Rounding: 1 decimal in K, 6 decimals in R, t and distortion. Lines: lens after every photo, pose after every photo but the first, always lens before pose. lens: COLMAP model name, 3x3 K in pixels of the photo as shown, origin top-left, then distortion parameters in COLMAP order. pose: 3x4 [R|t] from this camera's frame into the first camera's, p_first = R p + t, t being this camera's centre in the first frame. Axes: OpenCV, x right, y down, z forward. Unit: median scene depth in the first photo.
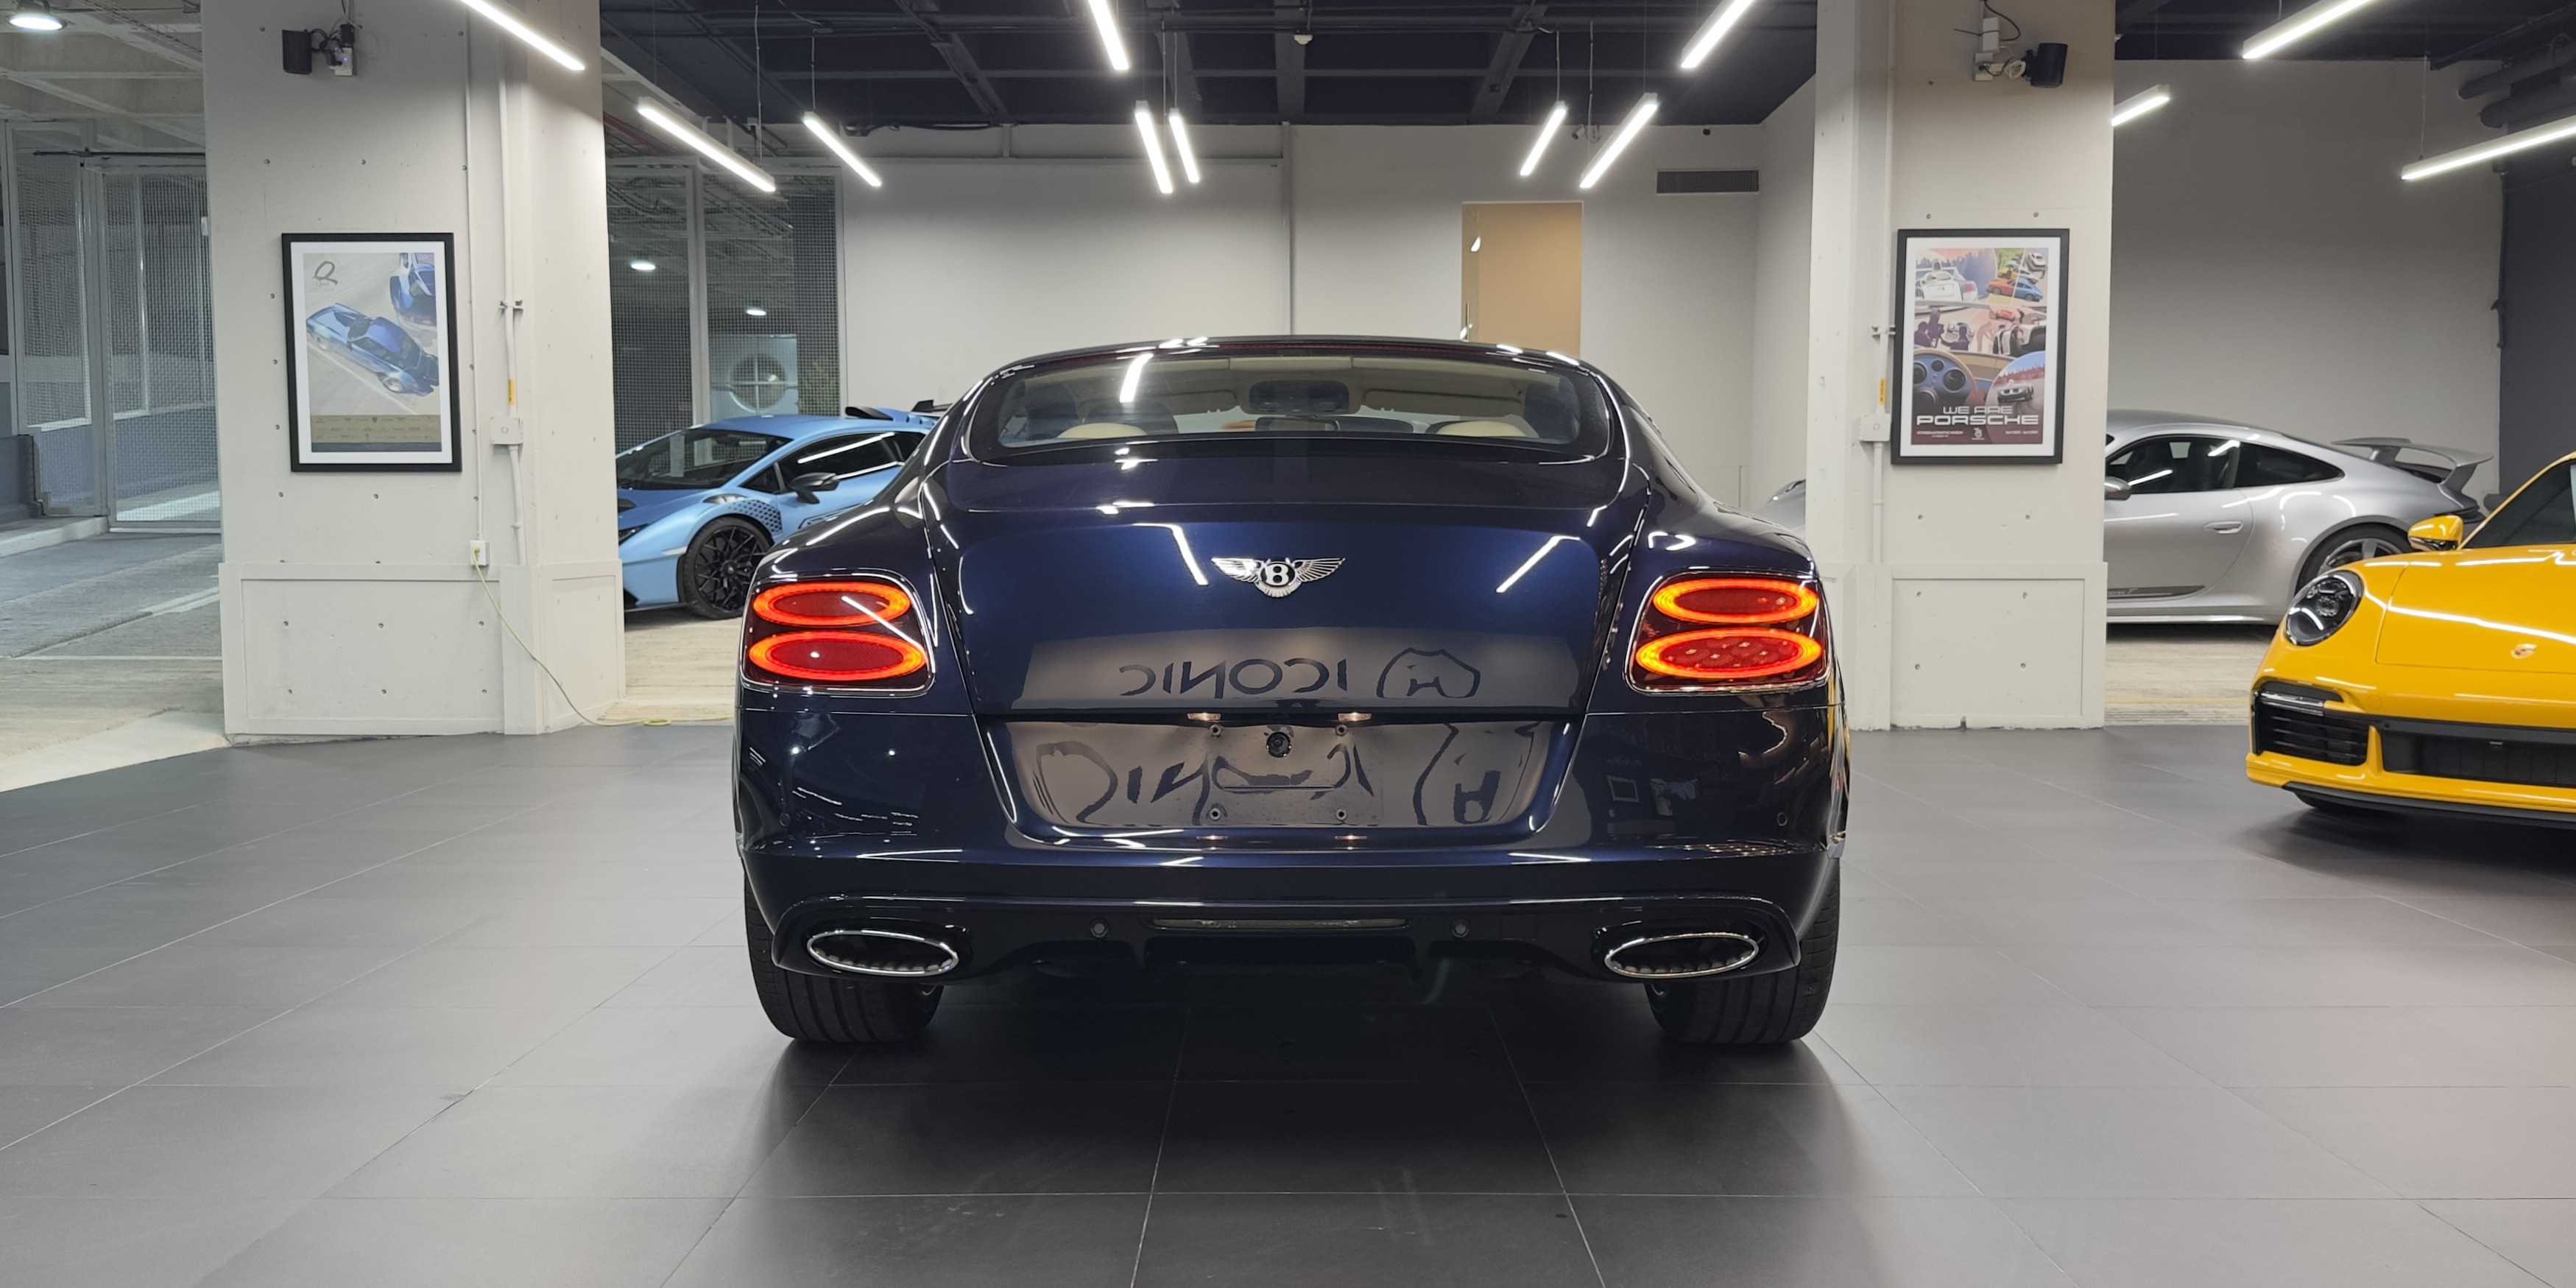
lens RADIAL K [[2010.7, 0, 1355.4], [0, 2010.7, 710.9], [0, 0, 1]] dist [0.129509, -0.228657]
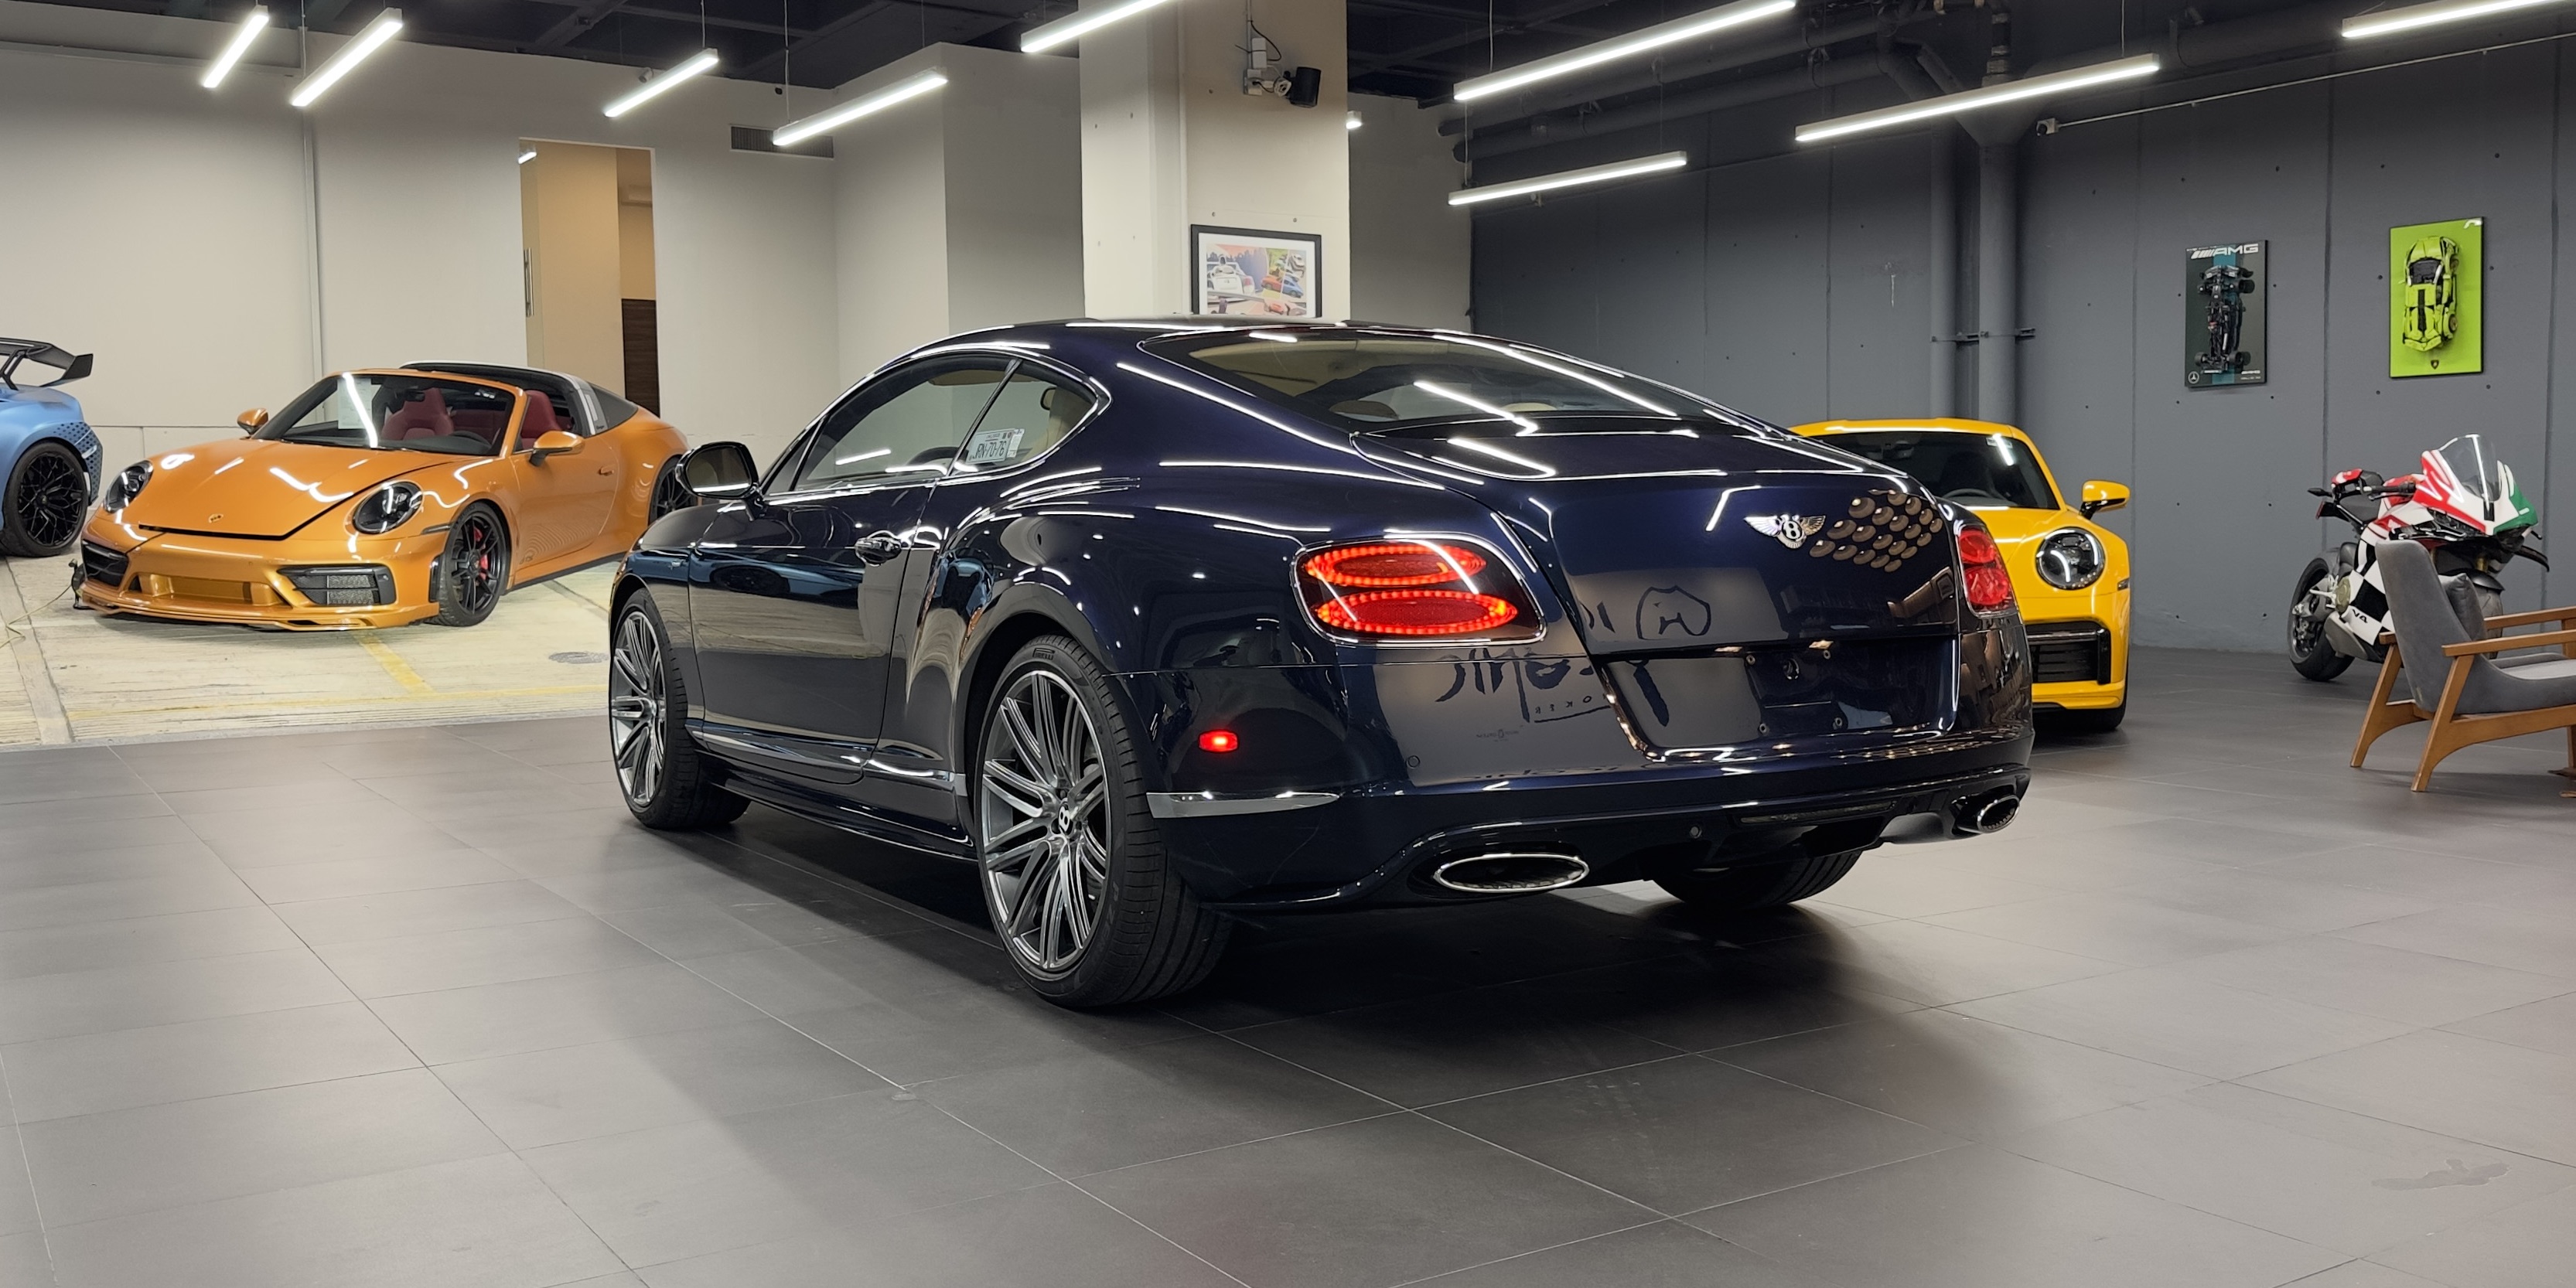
lens RADIAL K [[2142.5, 0, 1288.0], [0, 2142.5, 644.0], [0, 0, 1]] dist [0.162502, -0.286351]
pose [[0.844803, -0.038428, 0.533697, -0.308802], [0.051733, 0.998611, -0.009987, -0.000363], [-0.532571, 0.036047, 0.845617, 0.016254]]
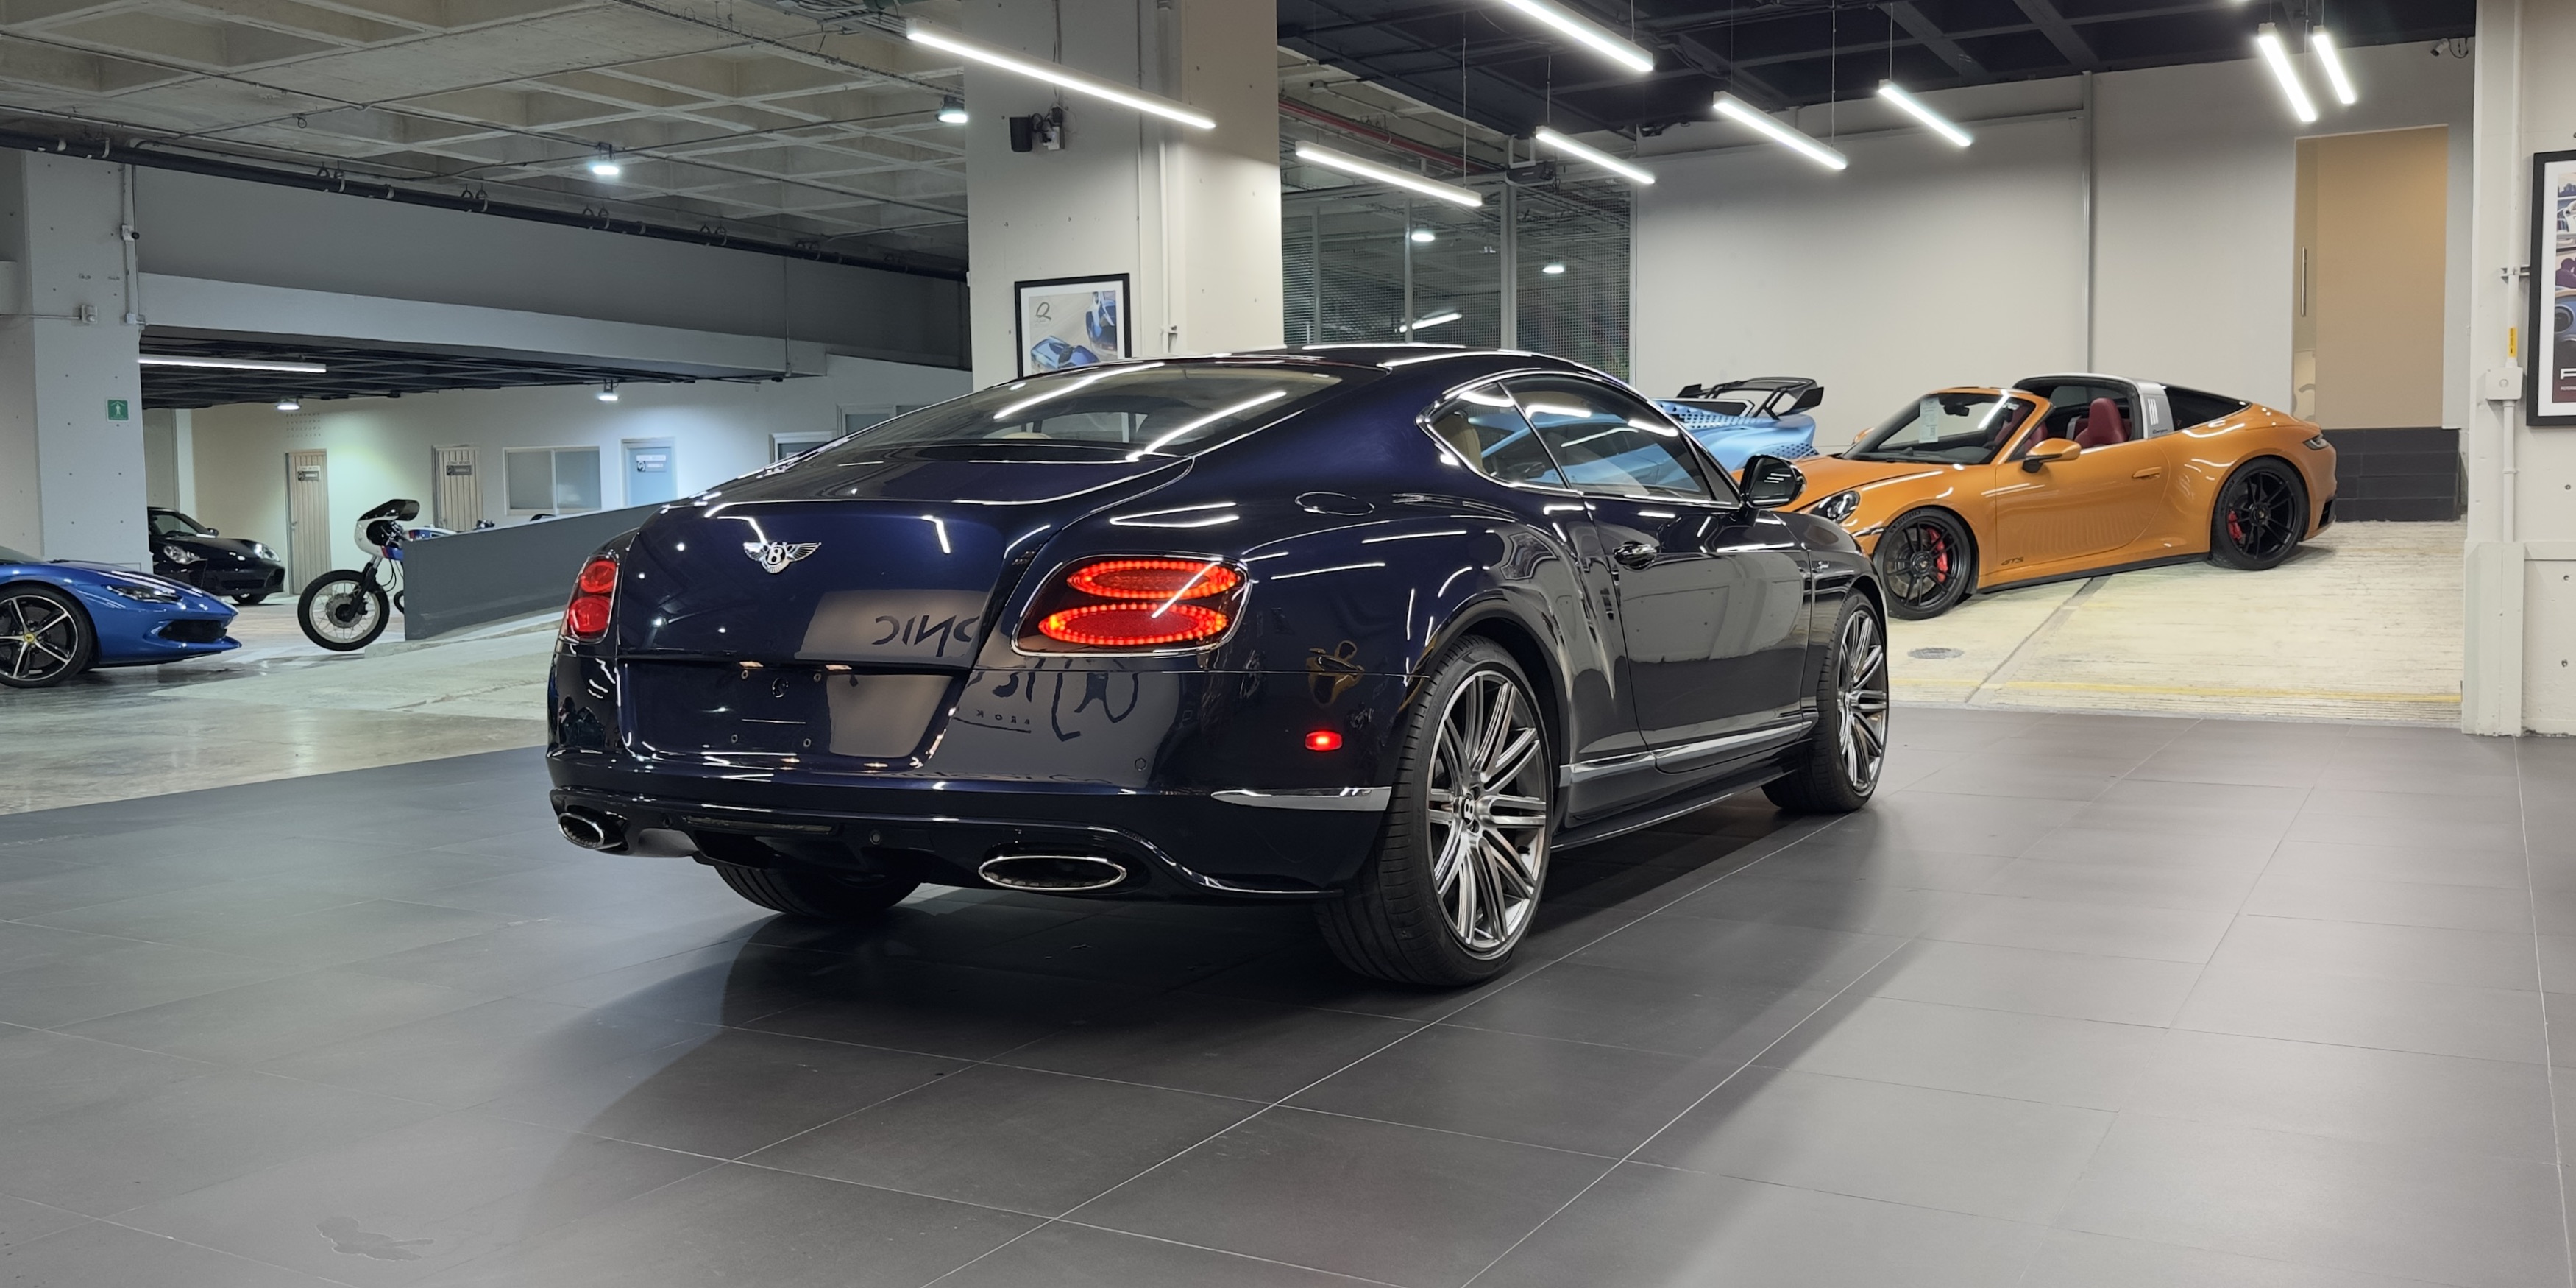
lens RADIAL K [[2010.7, 0, 1355.4], [0, 2010.7, 710.9], [0, 0, 1]] dist [0.129509, -0.228657]
pose [[0.877005, 0.039609, -0.478846, 0.253085], [-0.034230, 0.999215, 0.019959, -0.001817], [0.479260, -0.001114, 0.877672, 0.007241]]
